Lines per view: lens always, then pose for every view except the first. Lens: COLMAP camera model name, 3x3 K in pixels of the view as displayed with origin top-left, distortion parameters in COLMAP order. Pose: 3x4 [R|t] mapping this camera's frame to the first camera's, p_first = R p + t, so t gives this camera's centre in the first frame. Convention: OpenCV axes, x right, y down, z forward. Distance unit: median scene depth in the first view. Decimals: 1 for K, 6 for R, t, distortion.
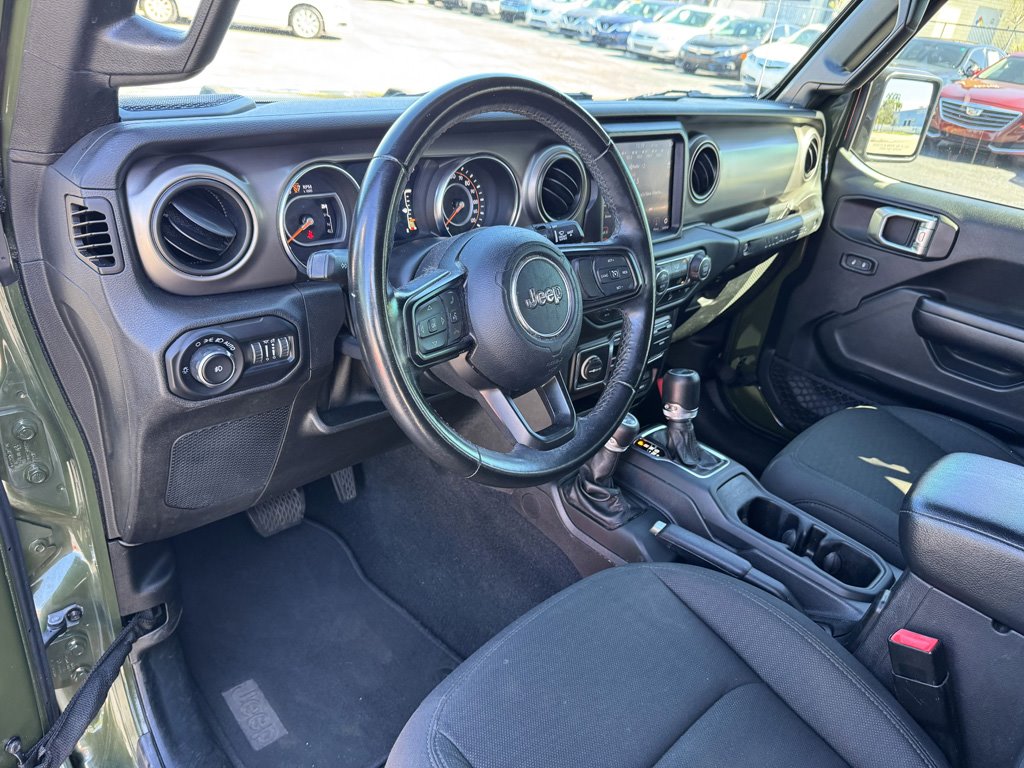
lens RADIAL K [[739.8, 0, 510.4], [0, 739.8, 387.0], [0, 0, 1]] dist [0.010410, -0.017983]
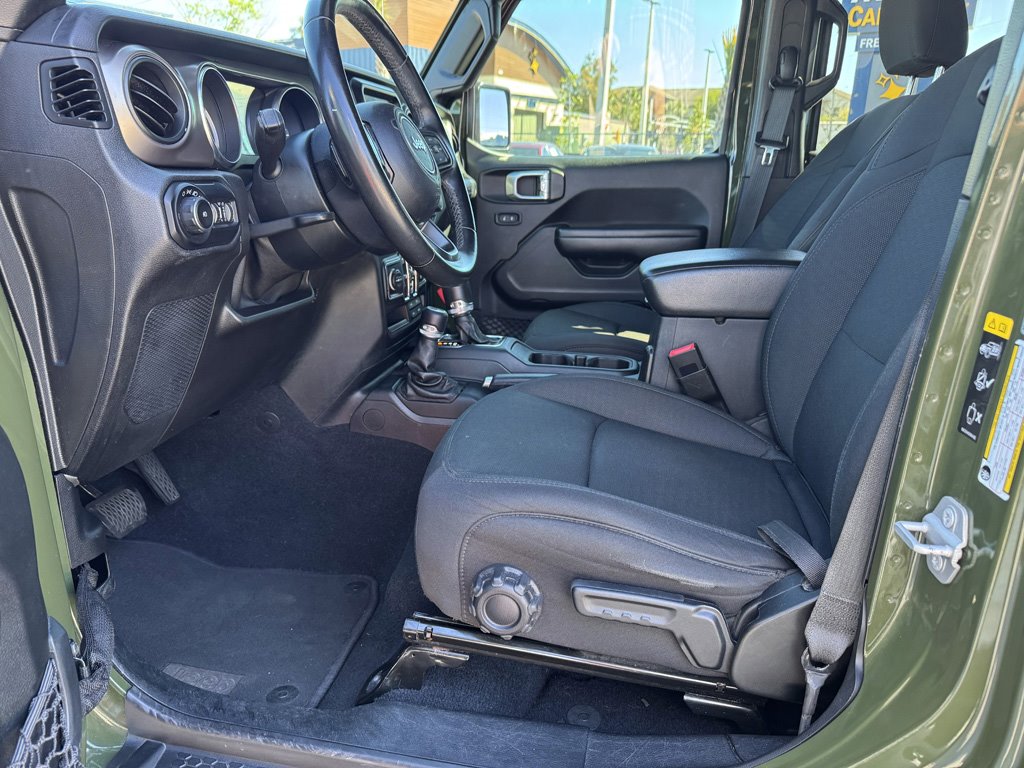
lens RADIAL K [[739.8, 0, 522.1], [0, 739.8, 380.1], [0, 0, 1]] dist [0.010410, -0.017983]
pose [[0.804207, -0.261807, 0.533580, -0.405463], [0.344119, 0.937079, -0.058865, 0.268078], [-0.484596, 0.230955, 0.843698, -0.077654]]
